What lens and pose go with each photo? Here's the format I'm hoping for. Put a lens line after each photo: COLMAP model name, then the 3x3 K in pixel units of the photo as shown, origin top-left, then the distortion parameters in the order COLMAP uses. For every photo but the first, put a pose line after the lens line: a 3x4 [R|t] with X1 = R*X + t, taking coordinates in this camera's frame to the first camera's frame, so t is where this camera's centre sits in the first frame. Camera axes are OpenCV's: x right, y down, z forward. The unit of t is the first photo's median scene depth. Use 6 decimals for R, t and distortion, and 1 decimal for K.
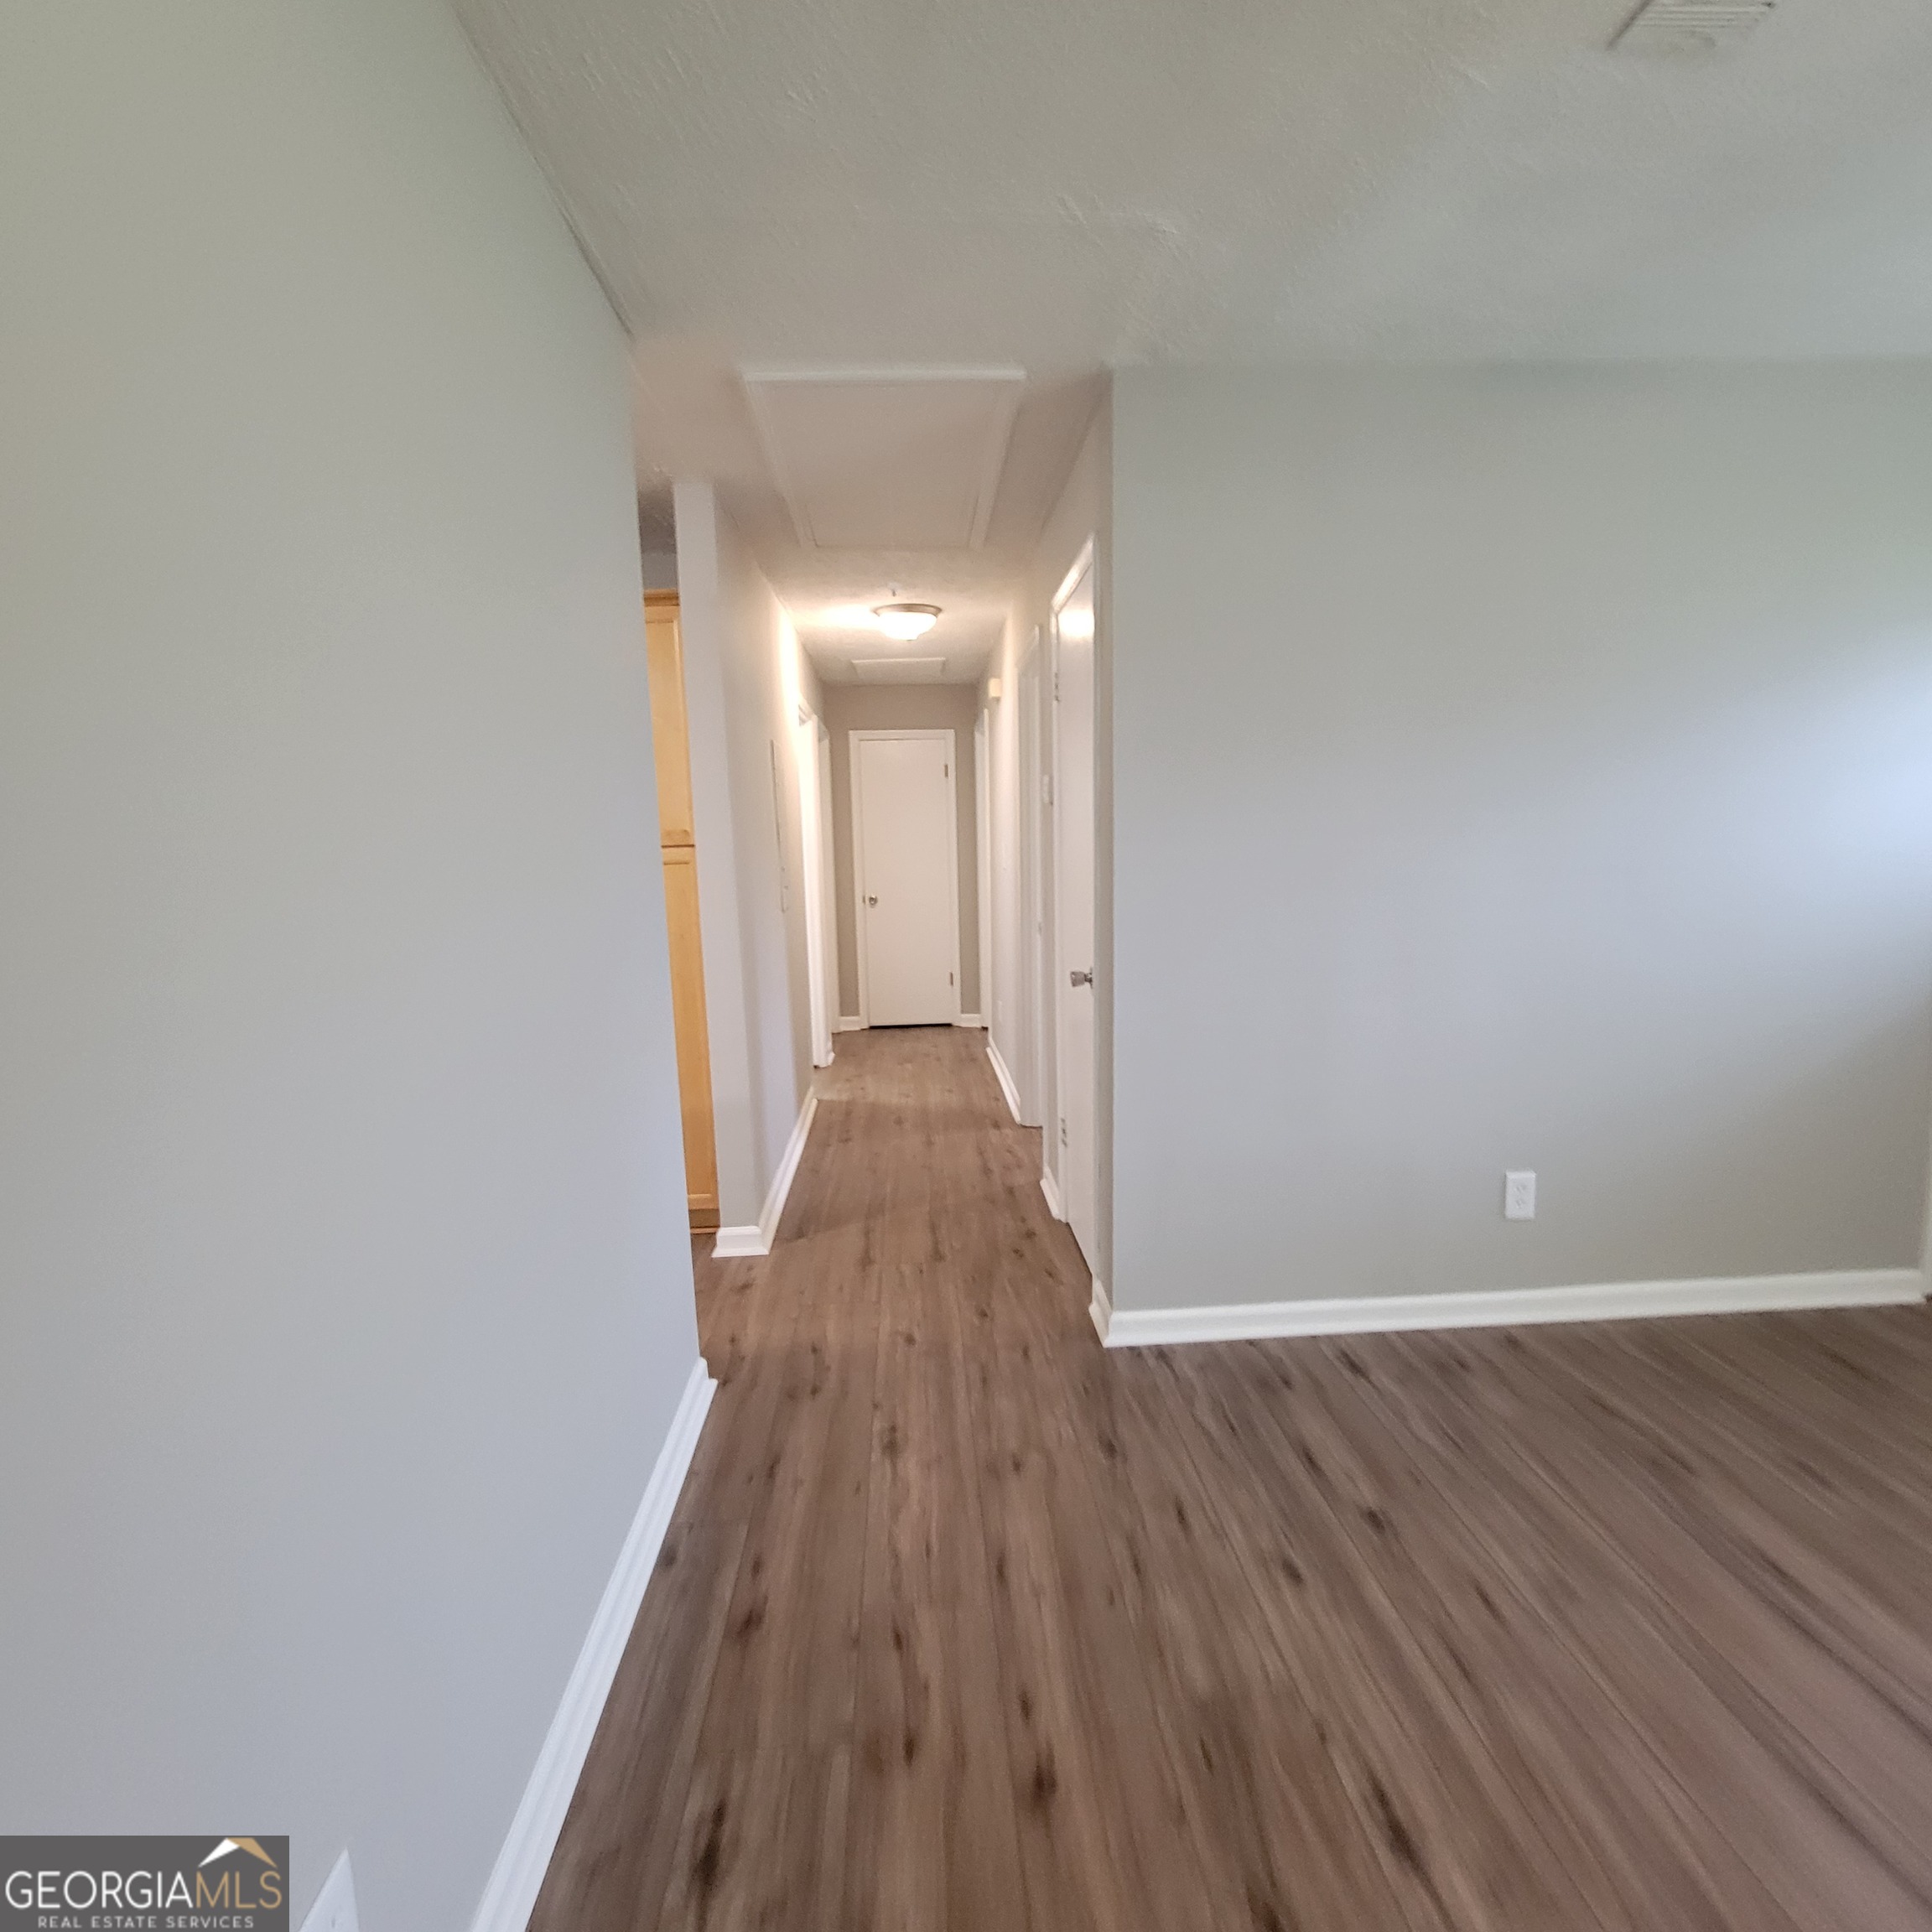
lens RADIAL K [[1051.1, 0, 974.0], [0, 1051.1, 974.4], [0, 0, 1]] dist [-0.005133, 0.003249]
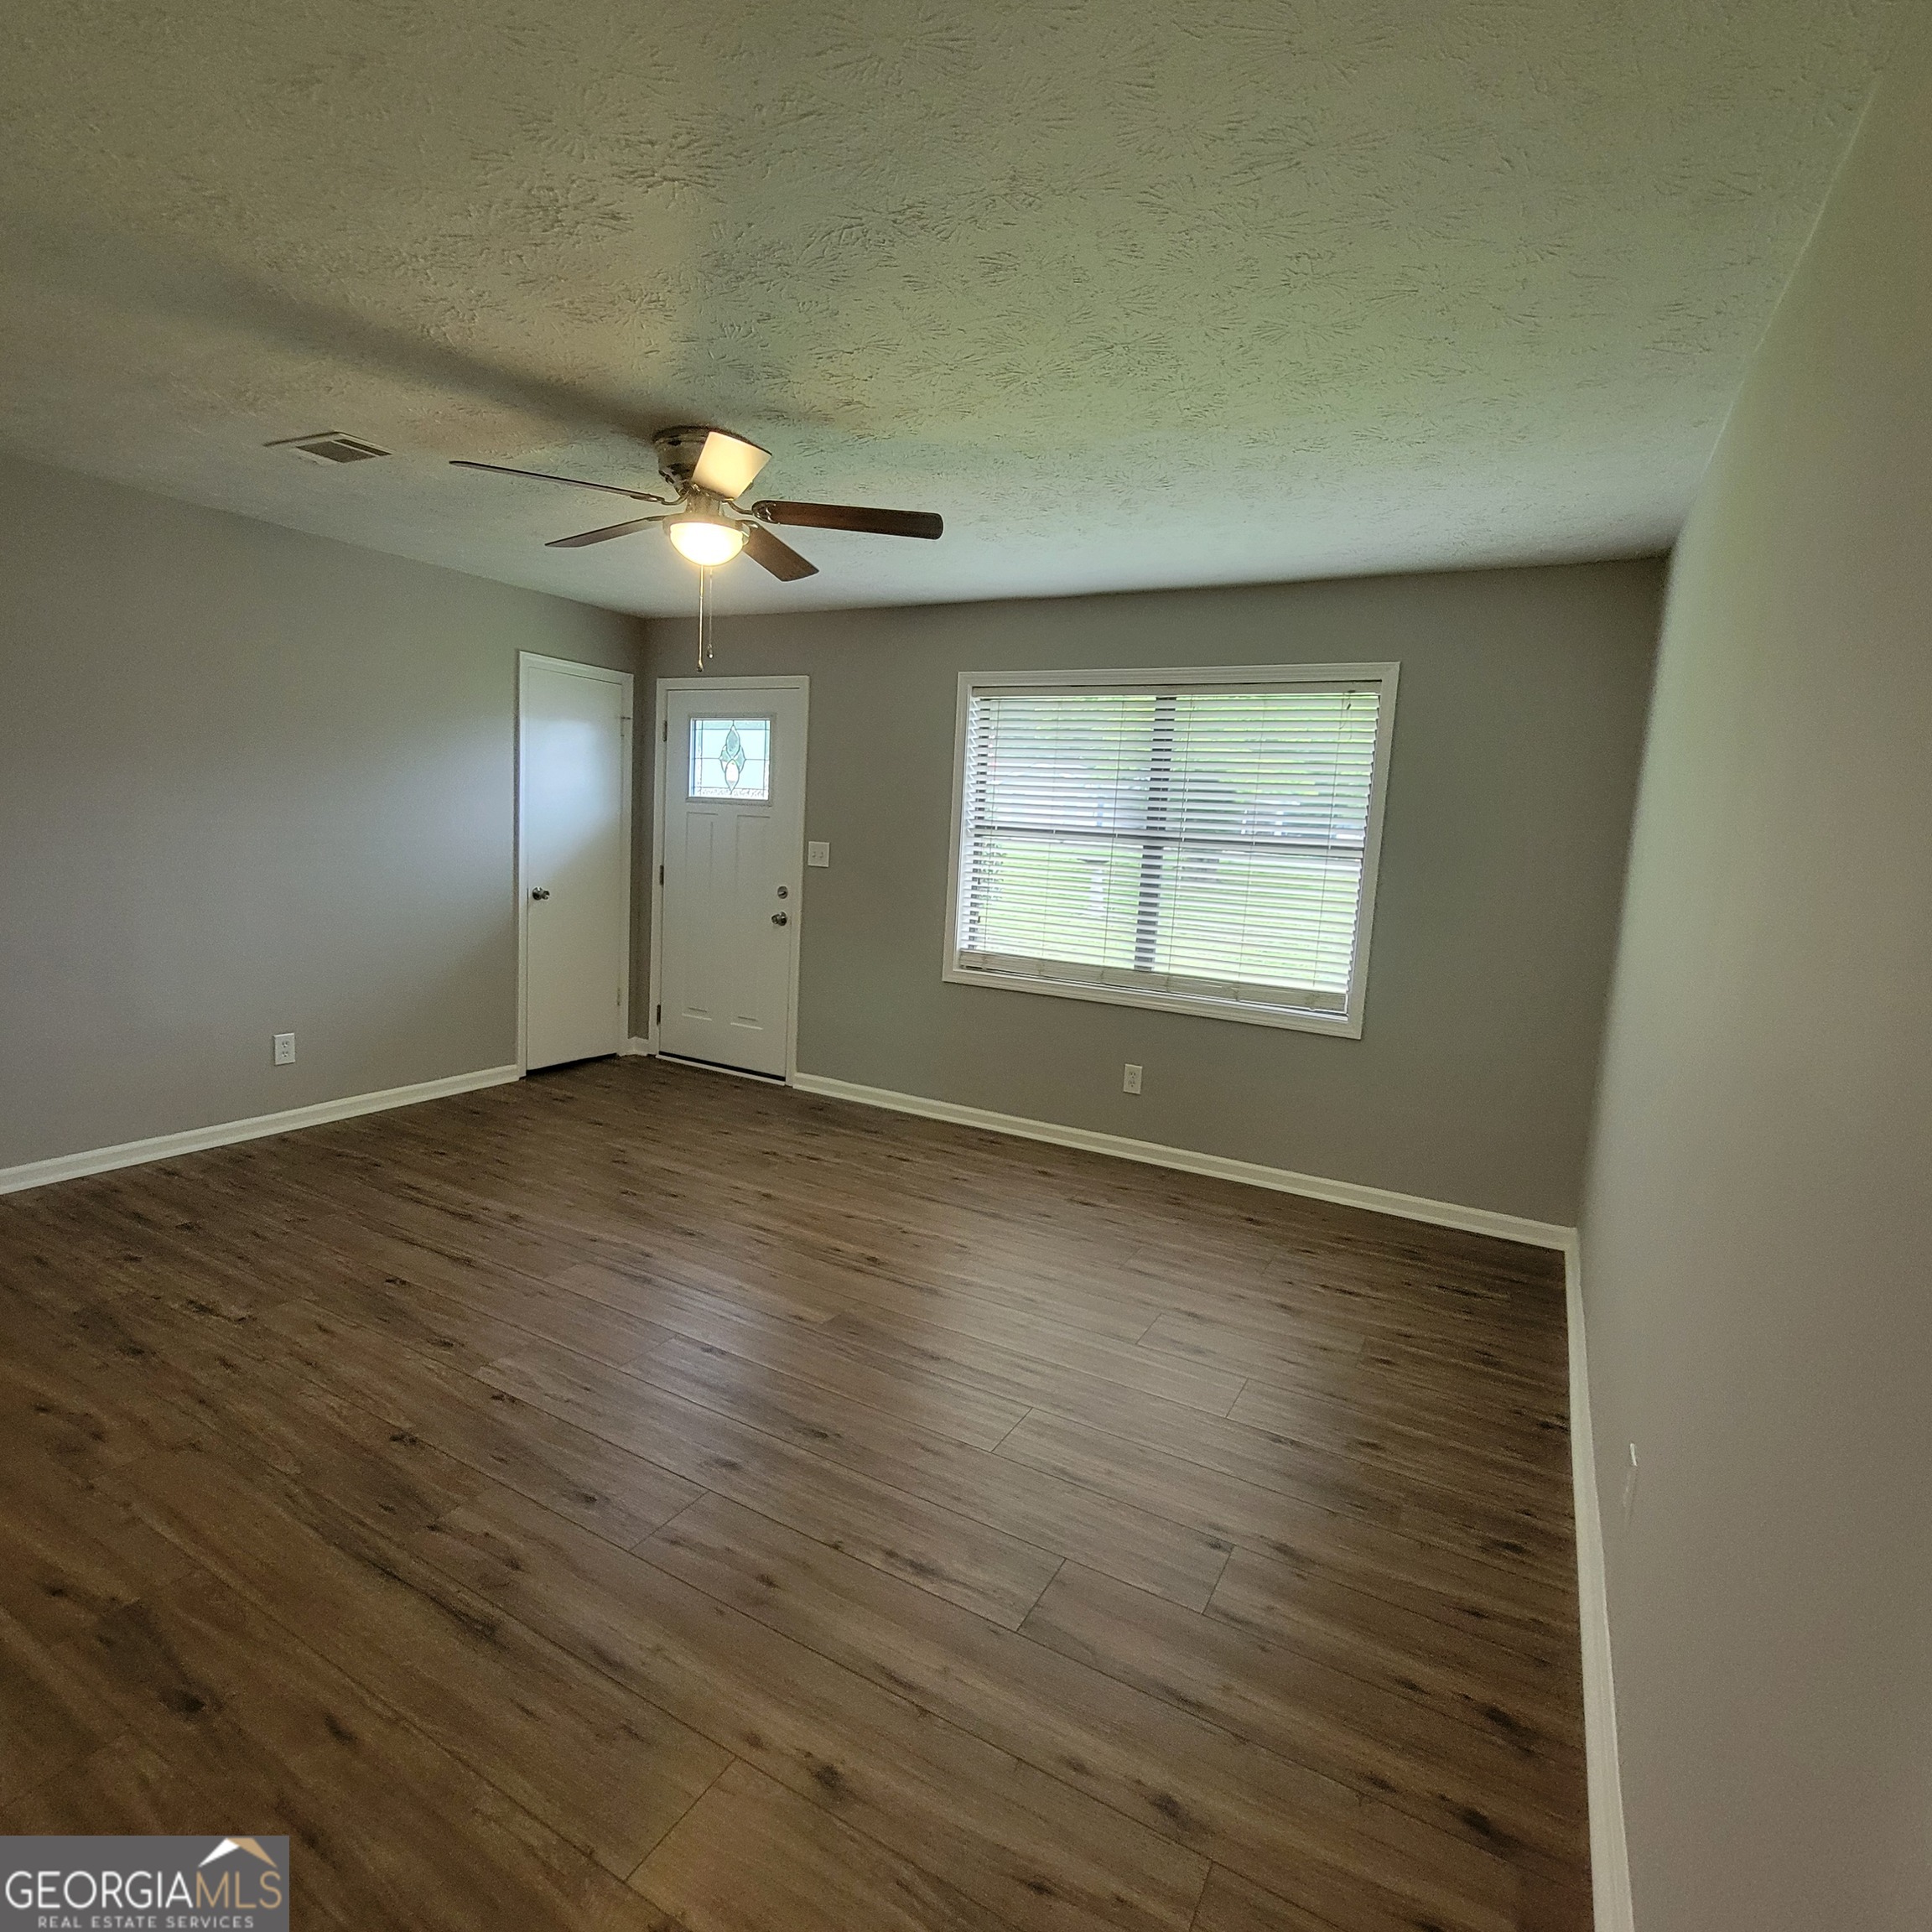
lens RADIAL K [[1051.1, 0, 967.4], [0, 1051.1, 955.6], [0, 0, 1]] dist [-0.005133, 0.003249]
pose [[0.535622, -0.054458, 0.842700, -0.338521], [0.043552, 0.998372, 0.036836, 0.069701], [-0.843334, 0.016971, 0.537122, -0.954204]]
